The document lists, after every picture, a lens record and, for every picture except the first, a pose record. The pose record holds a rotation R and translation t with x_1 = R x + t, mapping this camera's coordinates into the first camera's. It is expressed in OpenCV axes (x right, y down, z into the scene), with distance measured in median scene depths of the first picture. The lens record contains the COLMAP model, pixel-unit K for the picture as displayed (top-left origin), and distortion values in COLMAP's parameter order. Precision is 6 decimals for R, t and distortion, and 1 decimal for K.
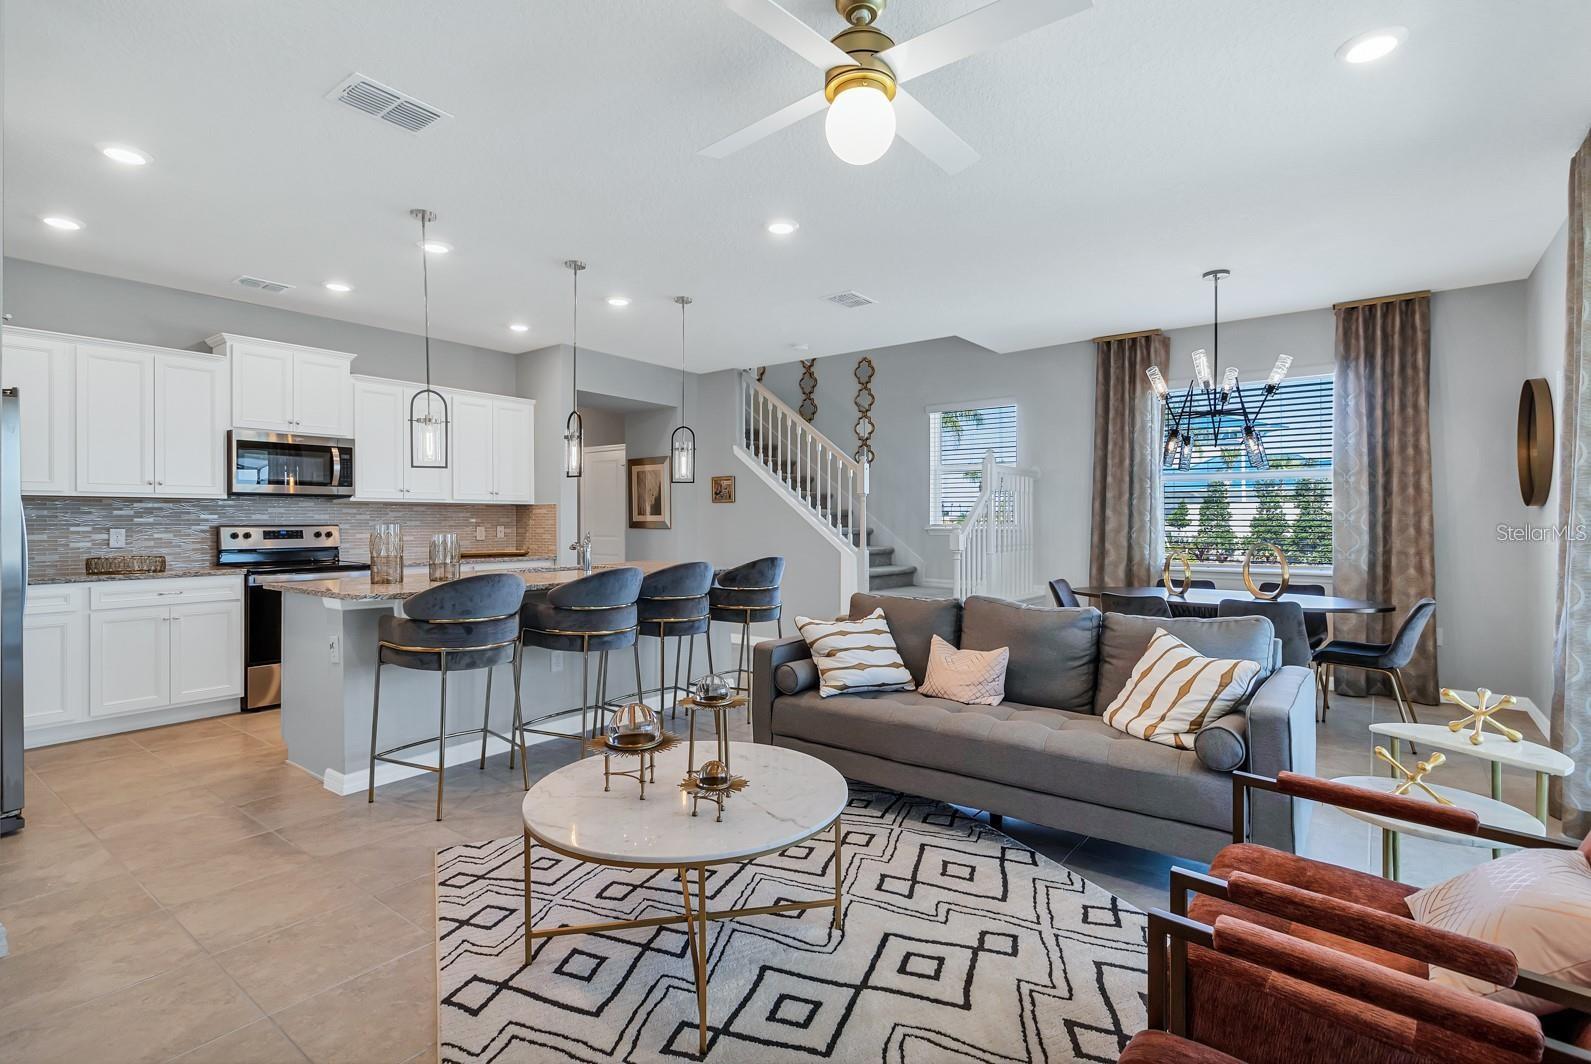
lens RADIAL K [[759.8, 0, 795.9], [0, 759.8, 521.6], [0, 0, 1]] dist [0.003947, 0.000435]
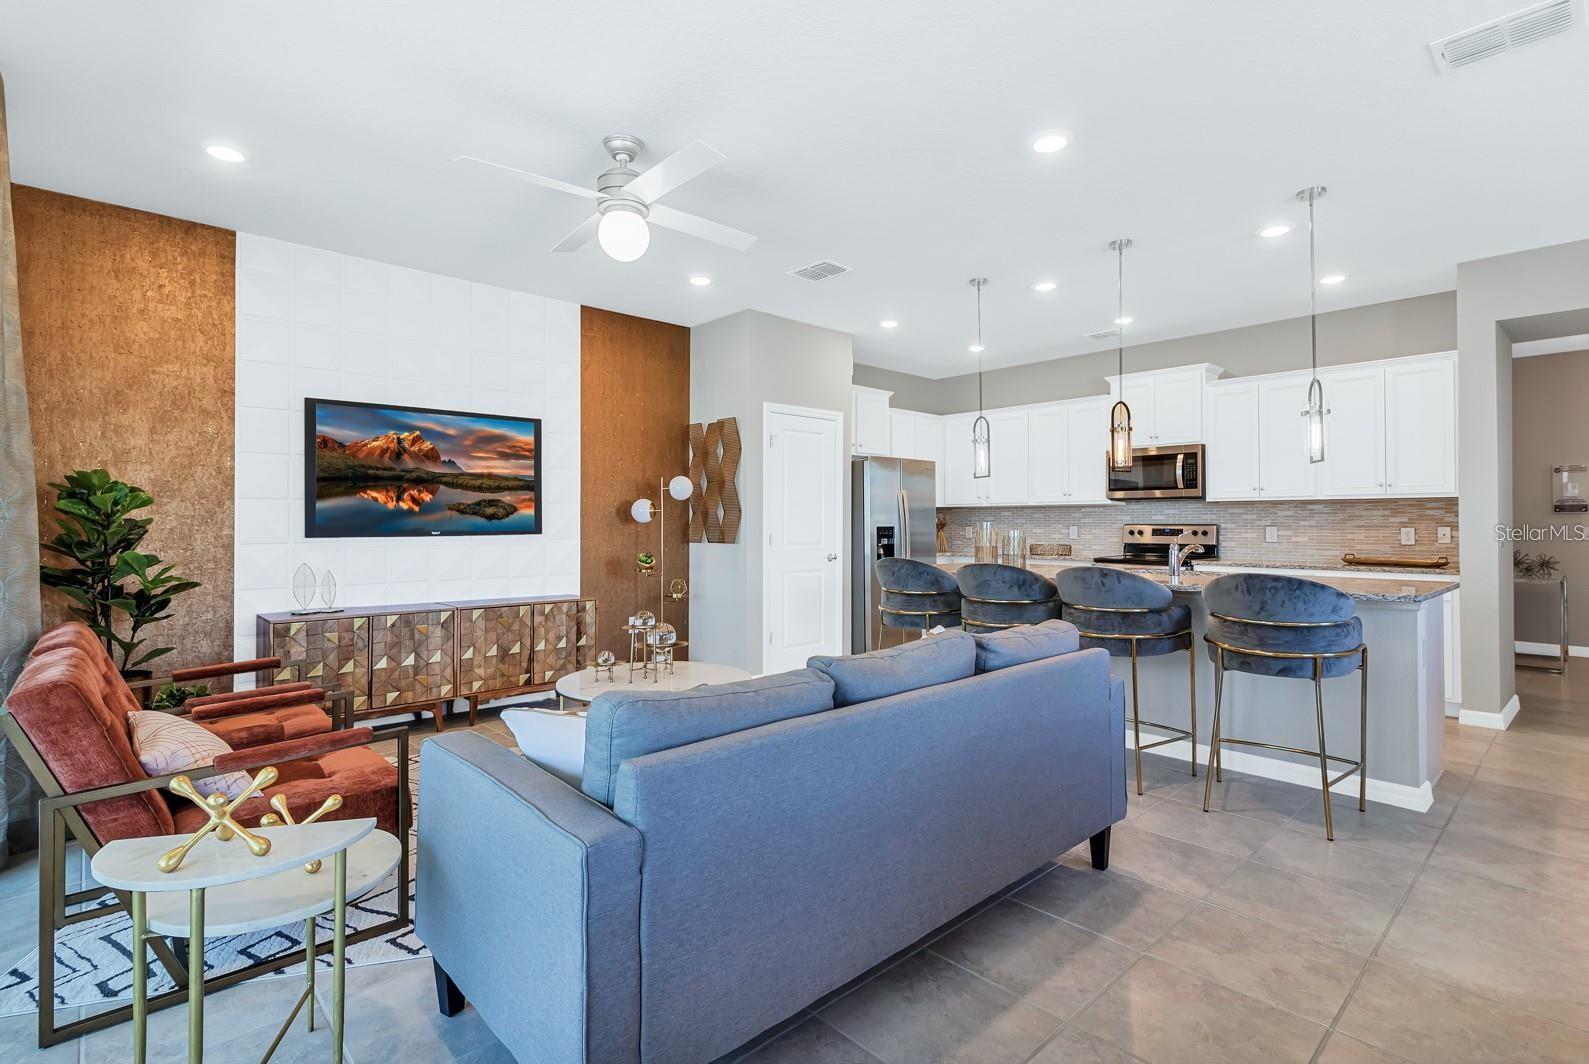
lens RADIAL K [[758.9, 0, 794.9], [0, 758.9, 521.6], [0, 0, 1]] dist [0.003947, 0.000435]
pose [[-0.162104, -0.006770, -0.986750, 0.574441], [-0.004681, 0.999970, -0.006092, 0.010284], [0.986763, 0.003632, -0.162131, 0.619944]]
